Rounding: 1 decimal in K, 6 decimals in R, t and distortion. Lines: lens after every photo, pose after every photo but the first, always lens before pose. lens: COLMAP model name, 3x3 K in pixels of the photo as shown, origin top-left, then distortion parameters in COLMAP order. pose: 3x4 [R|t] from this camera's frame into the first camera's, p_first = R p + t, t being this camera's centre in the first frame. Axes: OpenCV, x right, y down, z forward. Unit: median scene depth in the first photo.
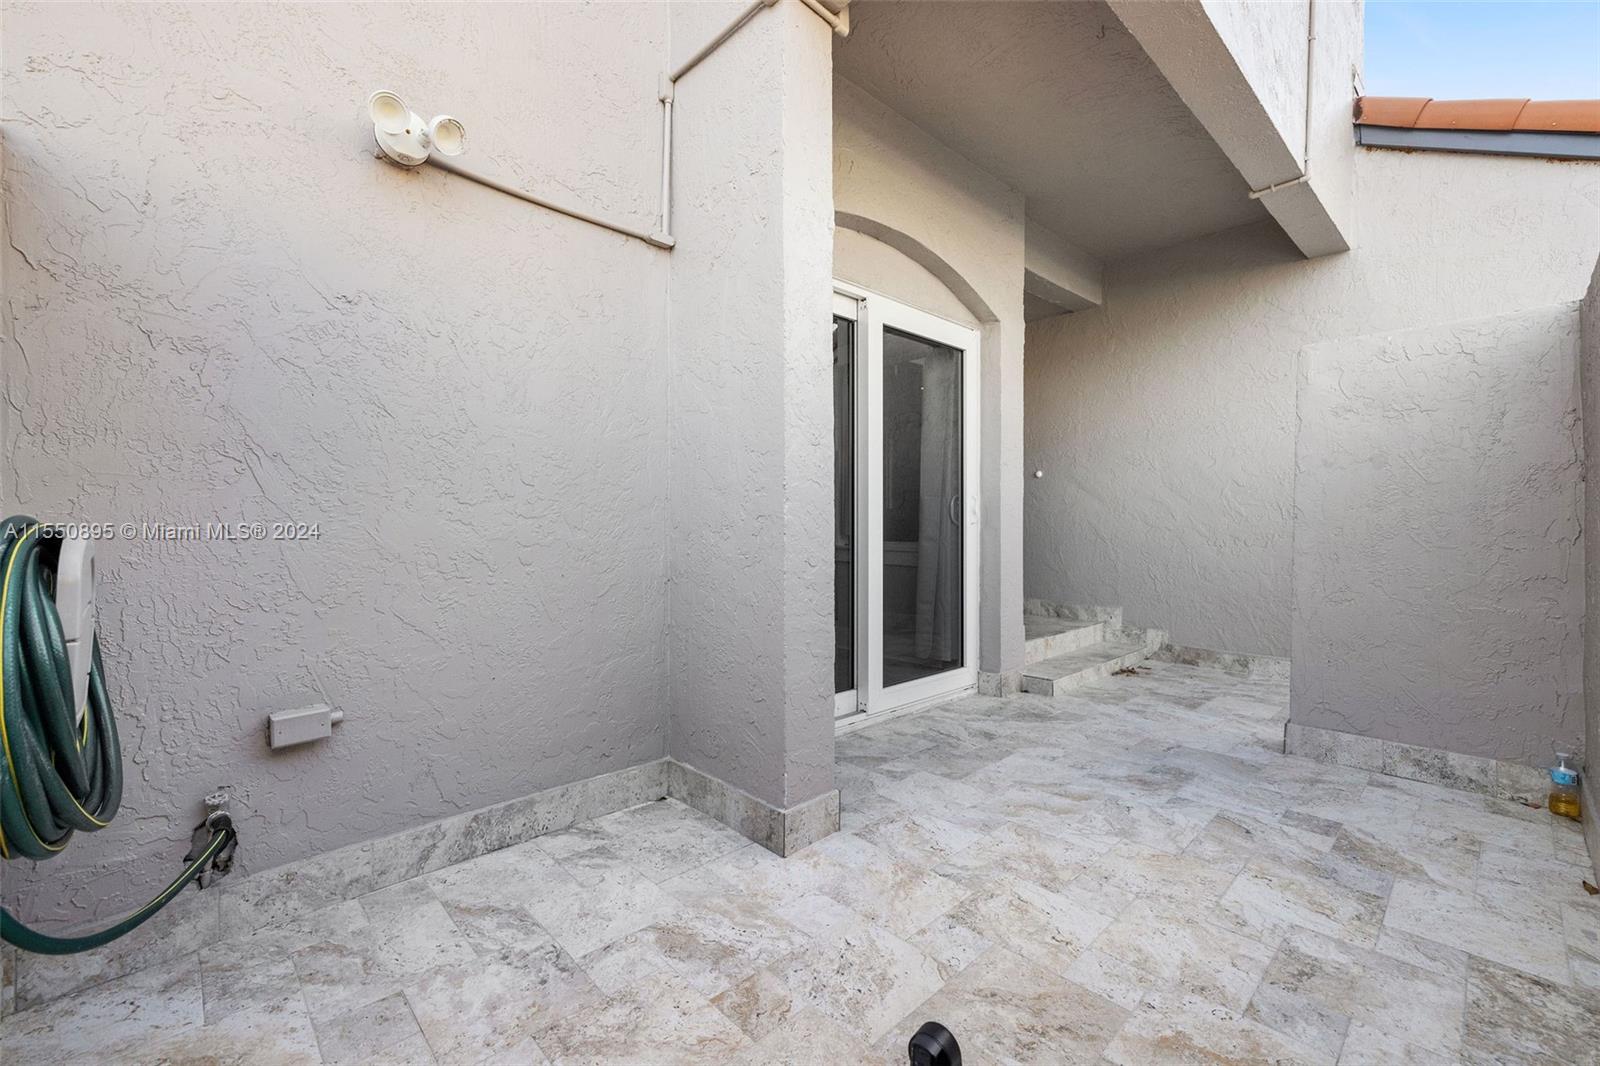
lens RADIAL K [[686.2, 0, 800.5], [0, 686.2, 527.9], [0, 0, 1]] dist [0.001812, 0.001021]
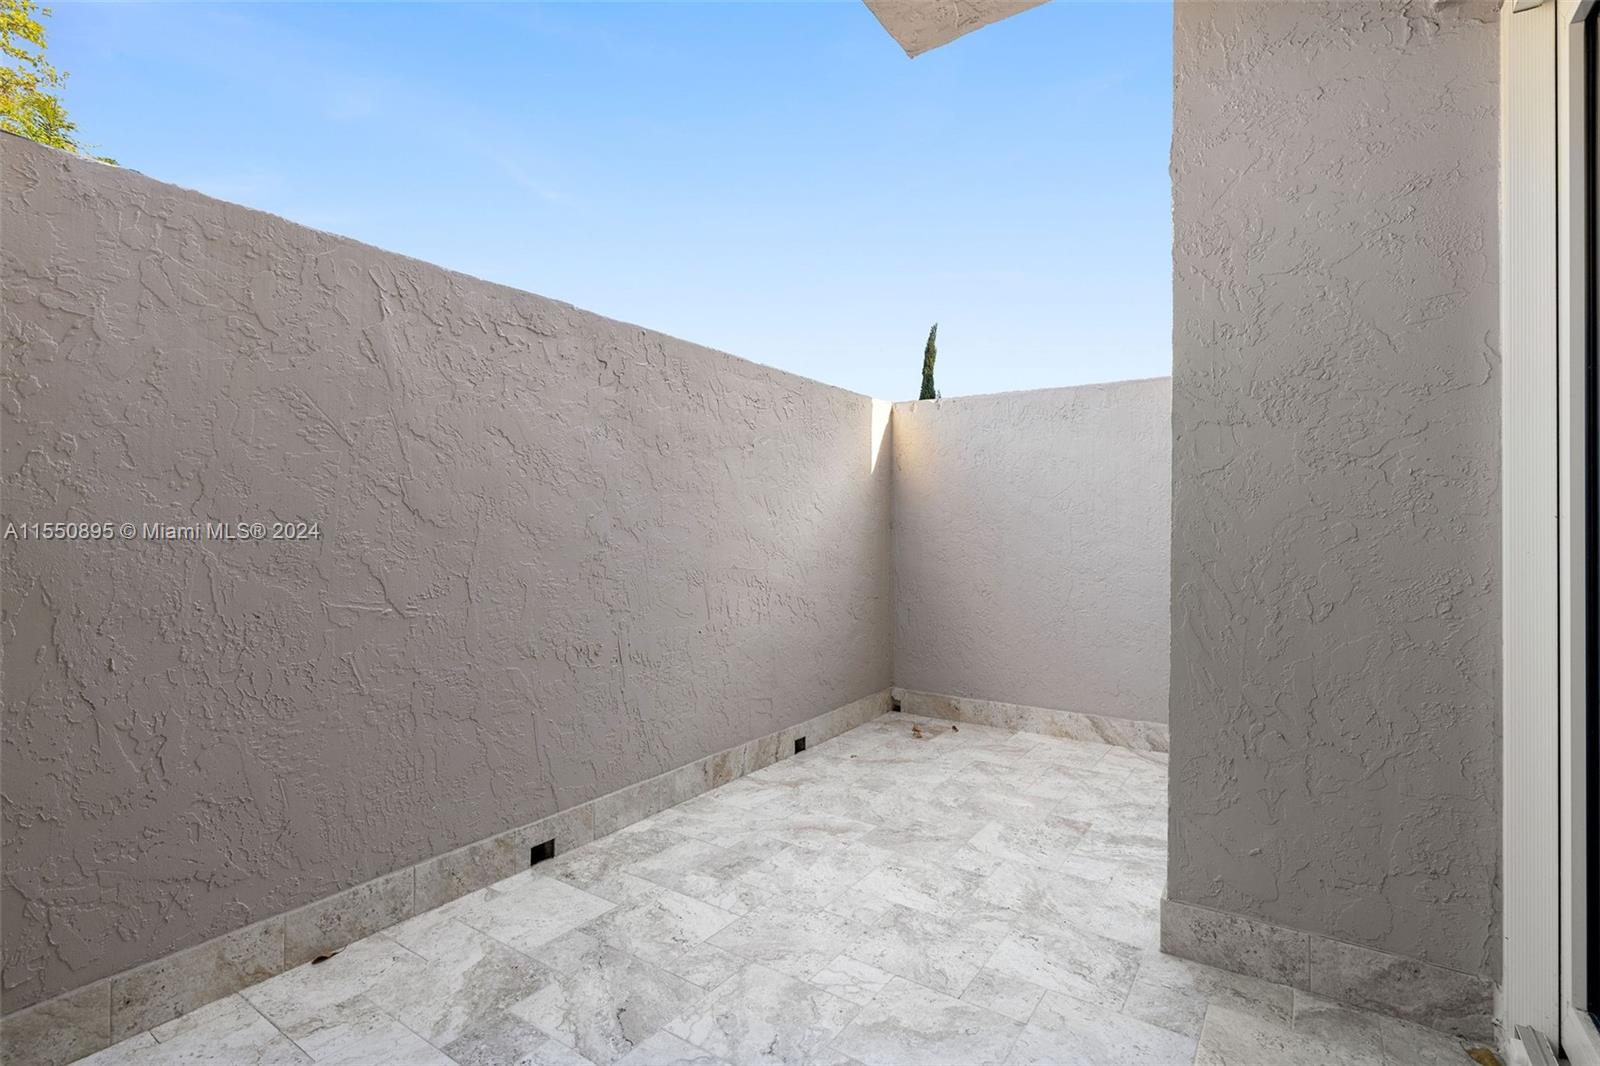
lens RADIAL K [[768.0, 0, 798.7], [0, 768.0, 530.8], [0, 0, 1]] dist [0.000175, 0.000047]
pose [[-0.978636, -0.009160, -0.205398, 0.760227], [-0.012066, 0.999844, 0.012899, -0.045639], [0.205247, 0.015102, -0.978594, 2.094408]]
